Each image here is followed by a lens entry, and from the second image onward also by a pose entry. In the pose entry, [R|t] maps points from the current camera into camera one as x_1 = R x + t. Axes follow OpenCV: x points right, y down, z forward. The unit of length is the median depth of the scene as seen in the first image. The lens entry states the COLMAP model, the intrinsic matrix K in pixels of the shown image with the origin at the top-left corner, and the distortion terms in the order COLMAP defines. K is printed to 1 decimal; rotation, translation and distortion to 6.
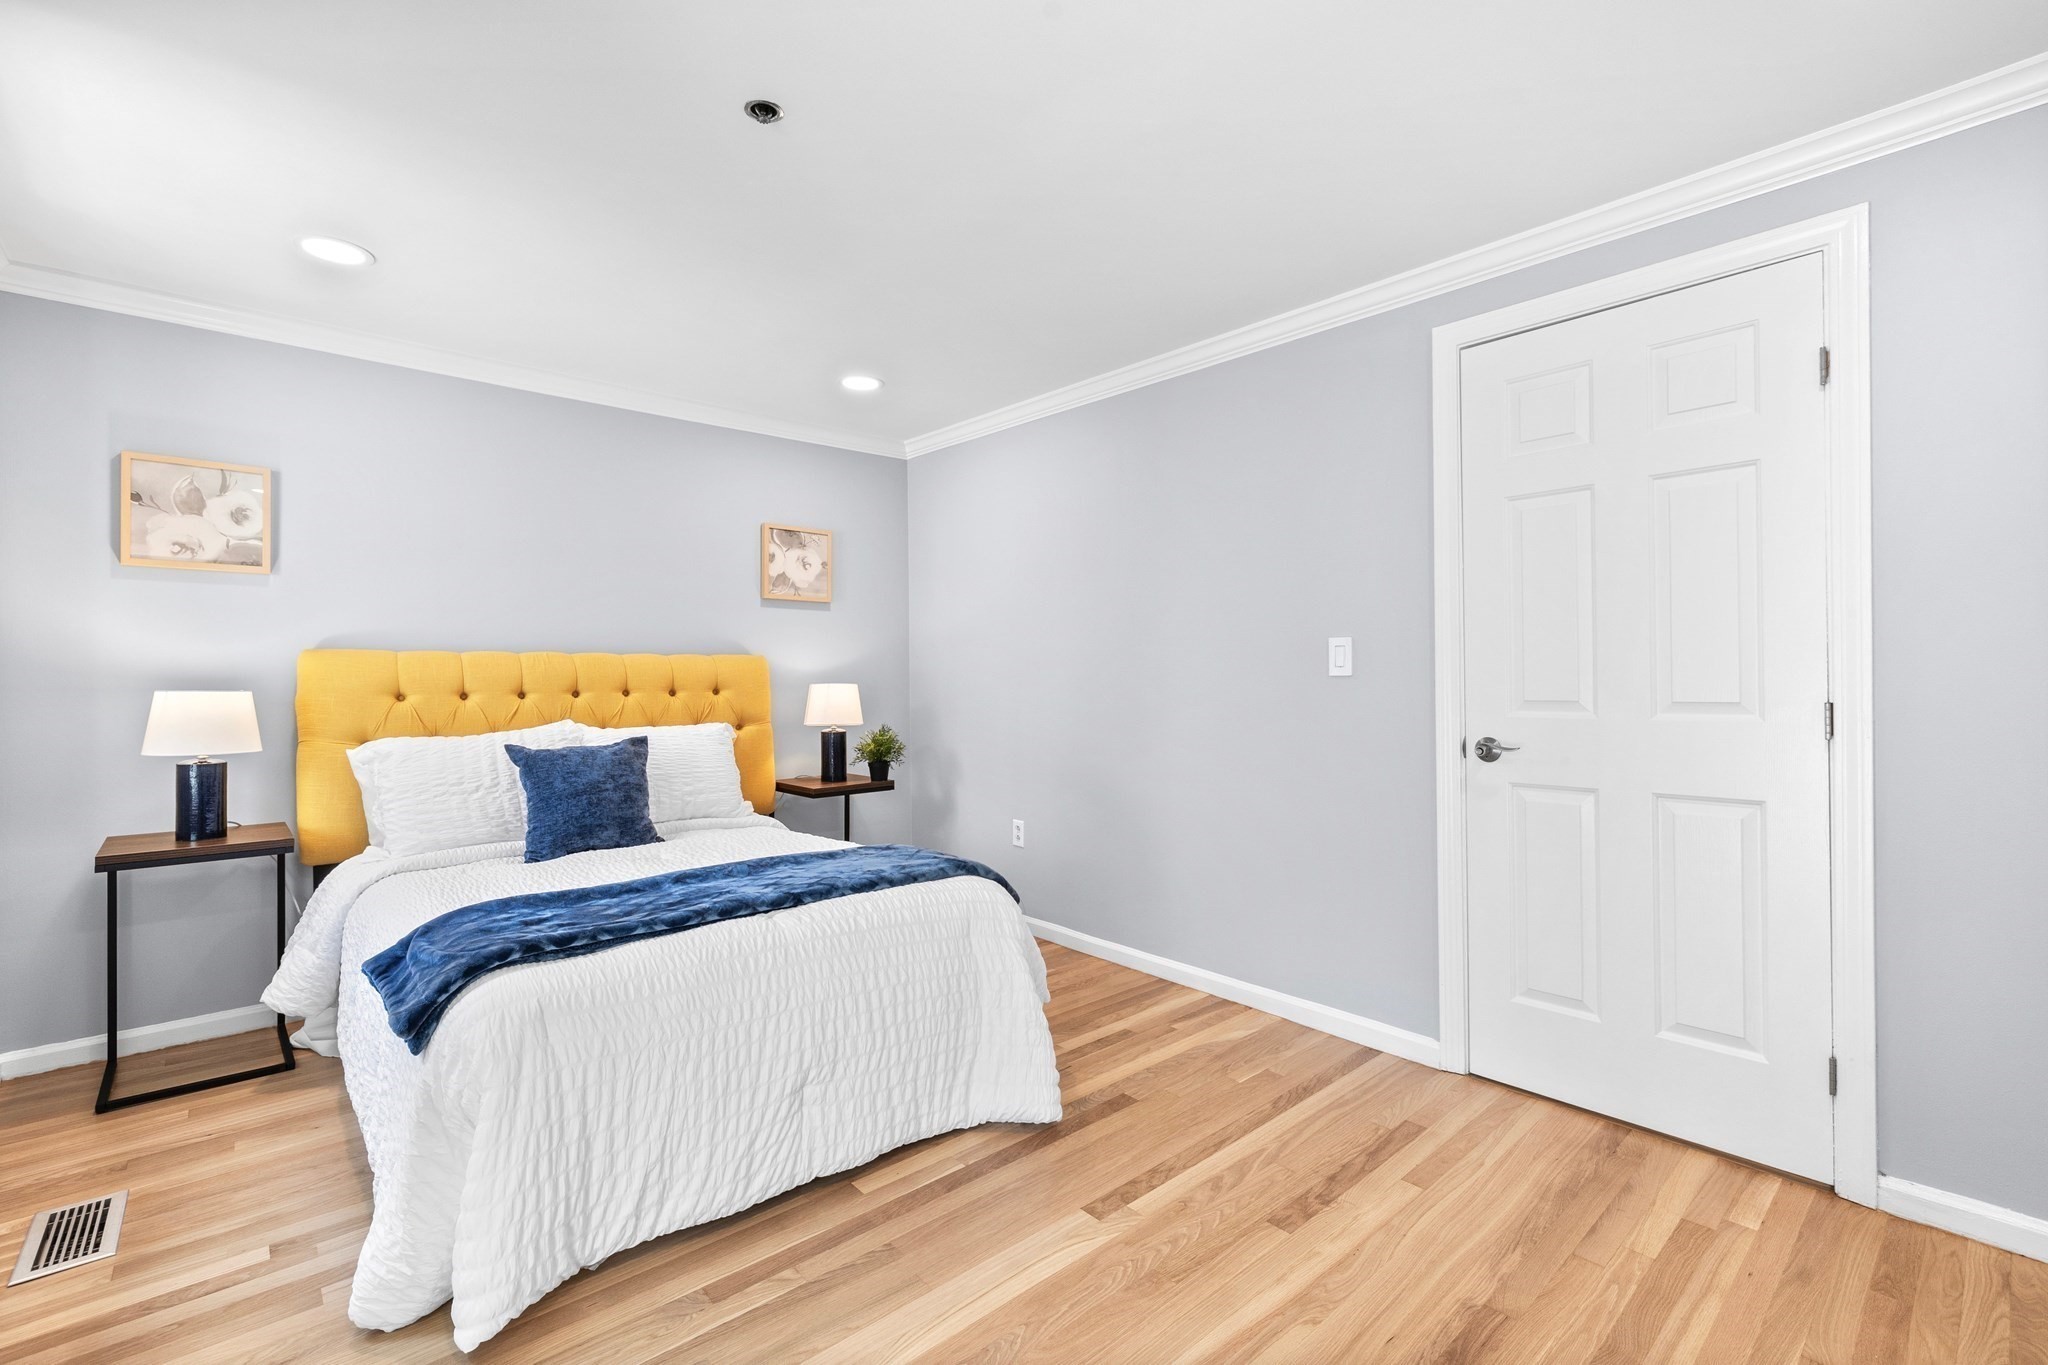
lens RADIAL K [[878.6, 0, 1025.4], [0, 878.6, 681.2], [0, 0, 1]] dist [-0.000312, 0.000171]
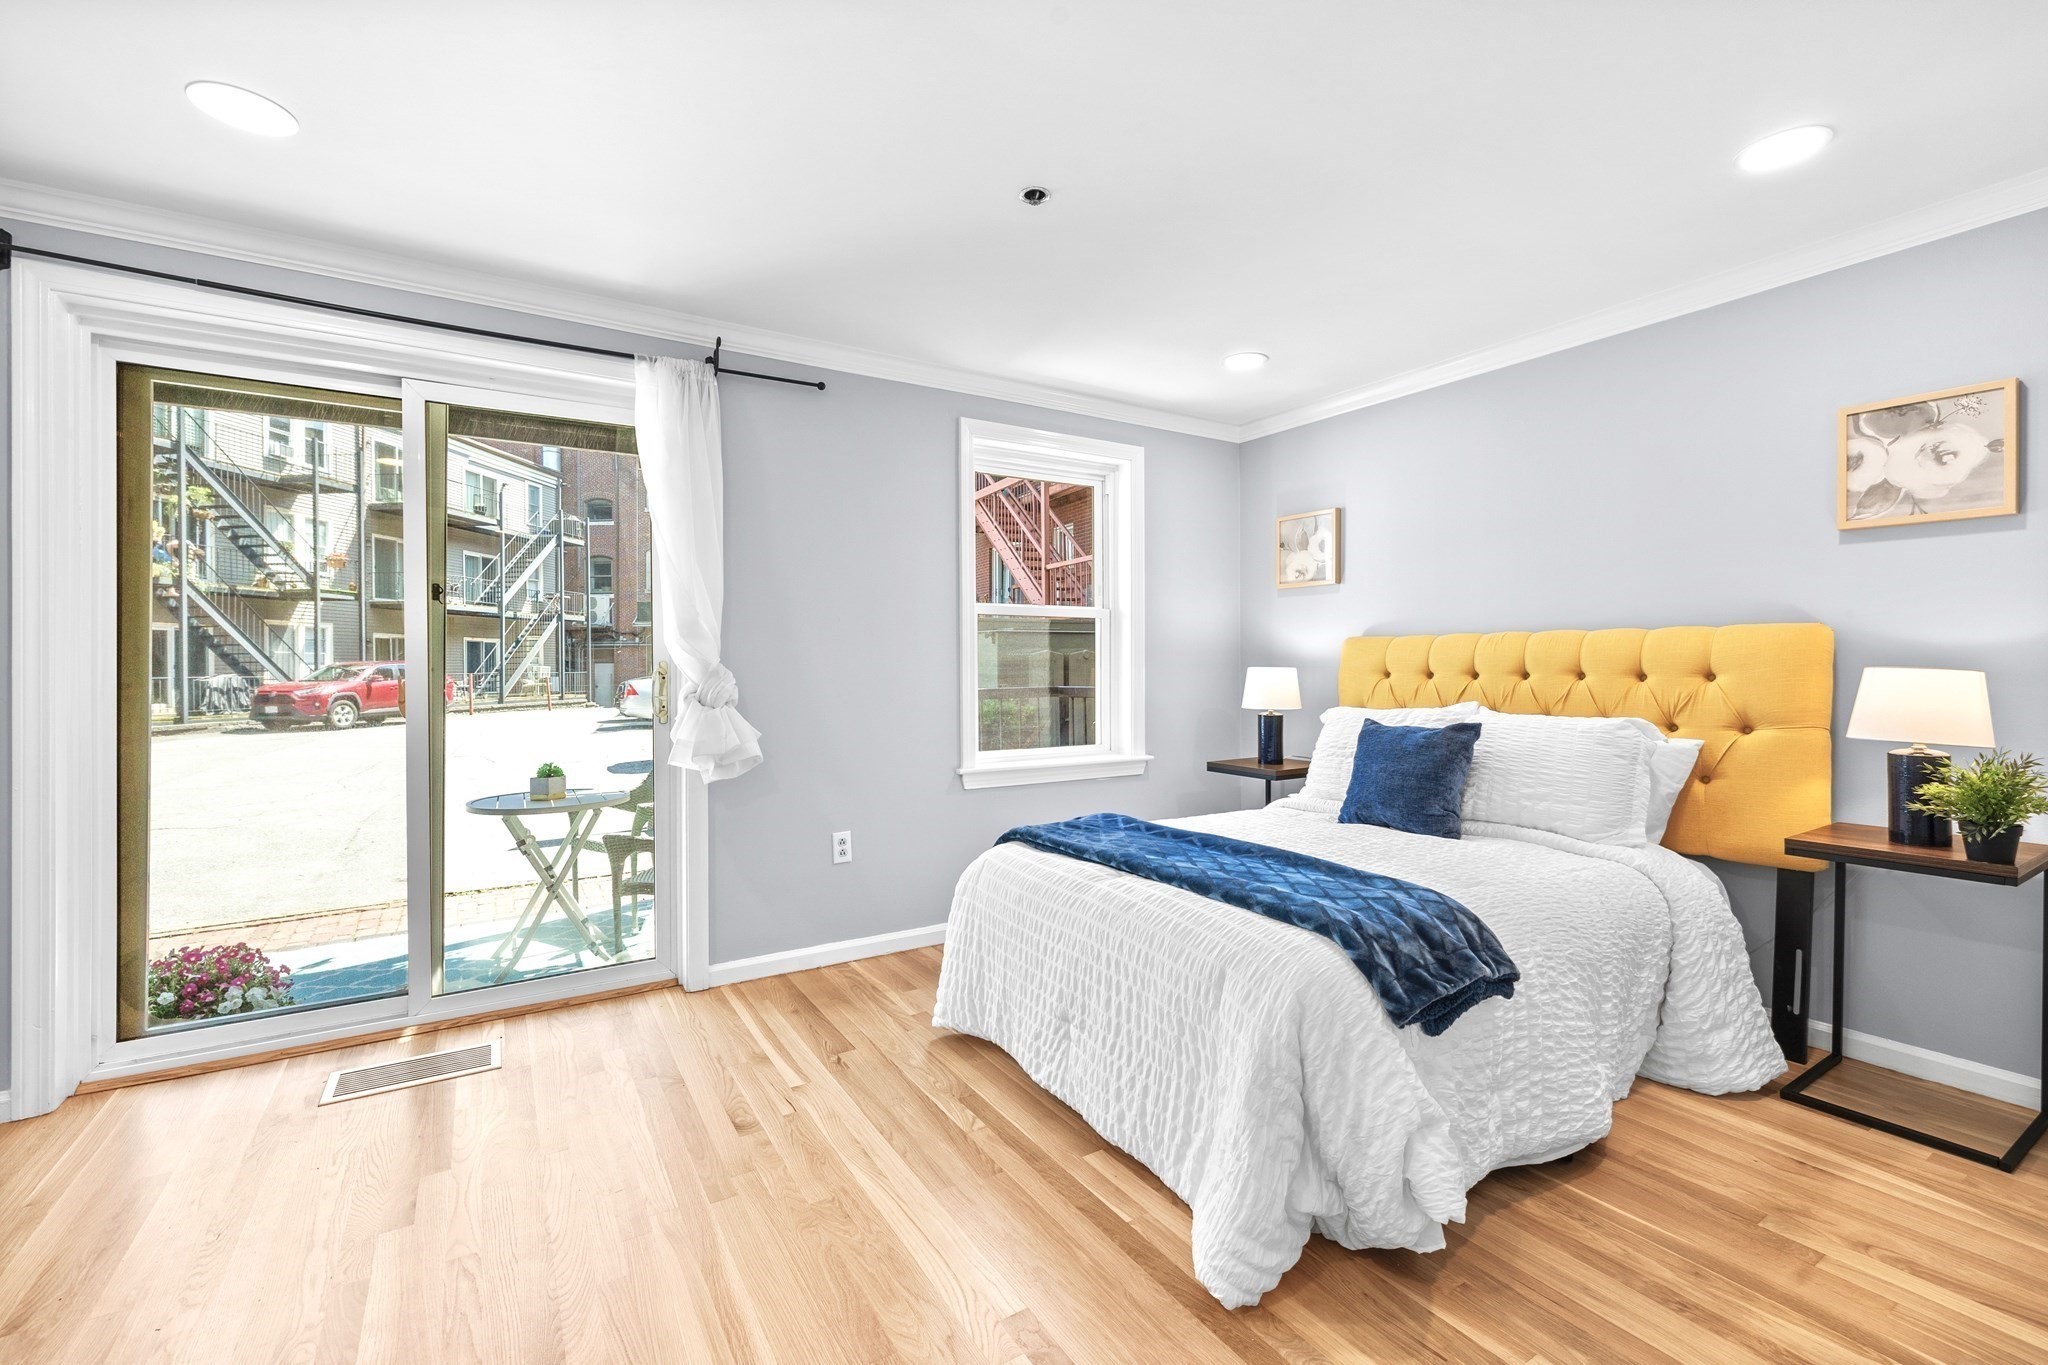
lens RADIAL K [[861.6, 0, 1030.2], [0, 861.6, 661.6], [0, 0, 1]] dist [-0.000356, -0.000011]
pose [[-0.157915, 0.003745, -0.987446, 0.409508], [-0.001089, 0.999992, 0.003967, -0.002992], [0.987452, 0.001702, -0.157909, 0.542640]]
